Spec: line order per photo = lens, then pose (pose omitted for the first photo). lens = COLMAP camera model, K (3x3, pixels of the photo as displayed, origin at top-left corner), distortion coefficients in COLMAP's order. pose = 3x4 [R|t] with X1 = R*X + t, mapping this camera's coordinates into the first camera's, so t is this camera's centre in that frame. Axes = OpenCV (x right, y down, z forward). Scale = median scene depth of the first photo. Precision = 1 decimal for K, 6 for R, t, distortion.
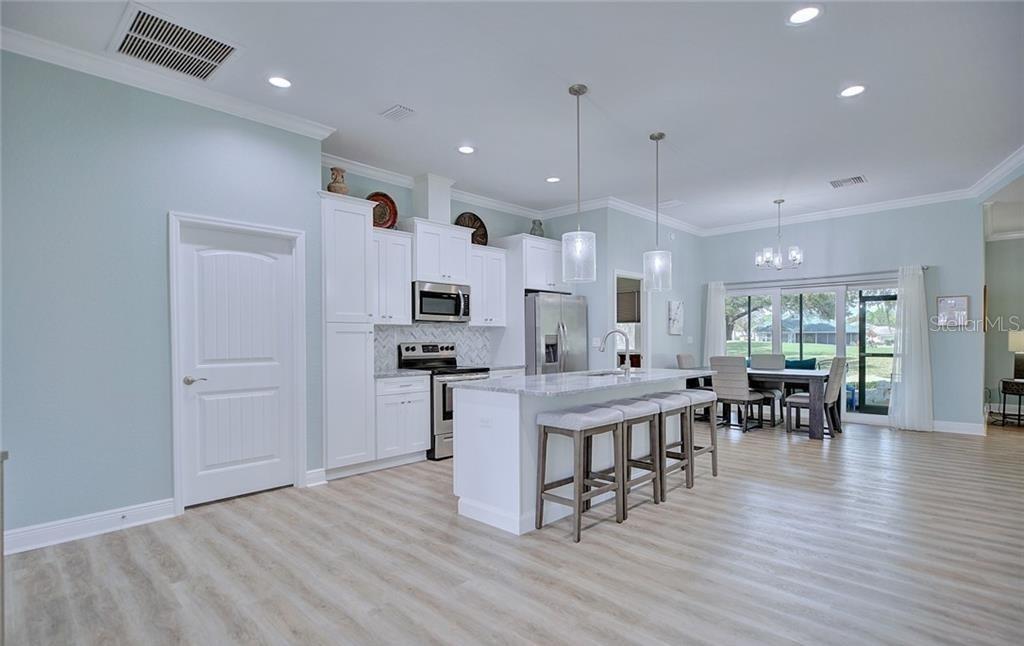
lens RADIAL K [[515.5, 0, 511.5], [0, 515.5, 335.9], [0, 0, 1]] dist [0.000899, 0.000190]
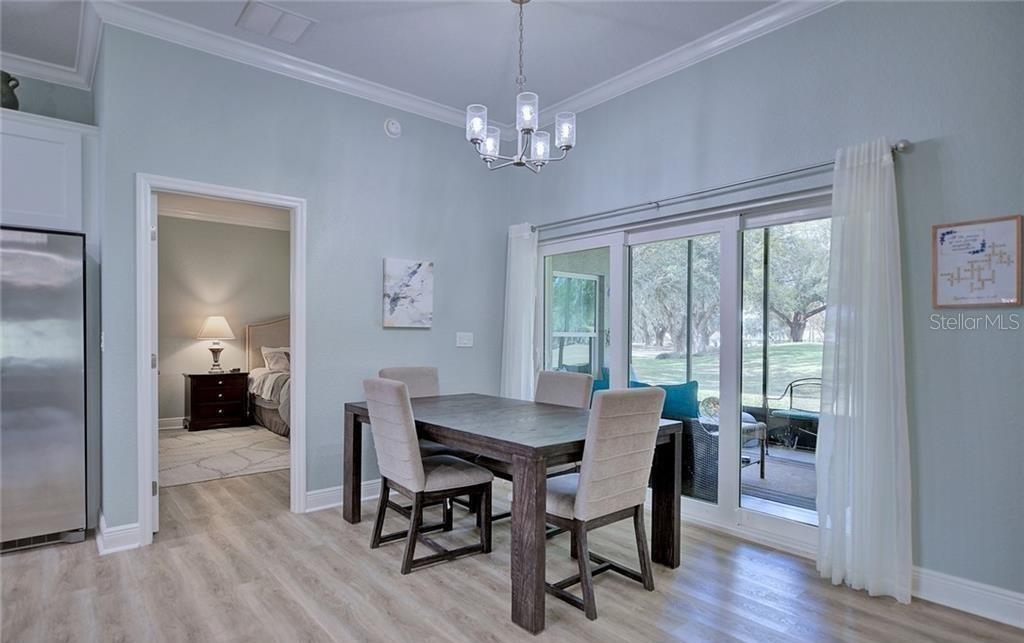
lens RADIAL K [[552.7, 0, 516.4], [0, 552.7, 343.5], [0, 0, 1]] dist [-0.002414, -0.000665]
pose [[0.993117, 0.012839, -0.116420, 0.688667], [-0.010748, 0.999770, 0.018576, 0.001635], [0.116632, -0.017197, 0.993026, 0.691125]]
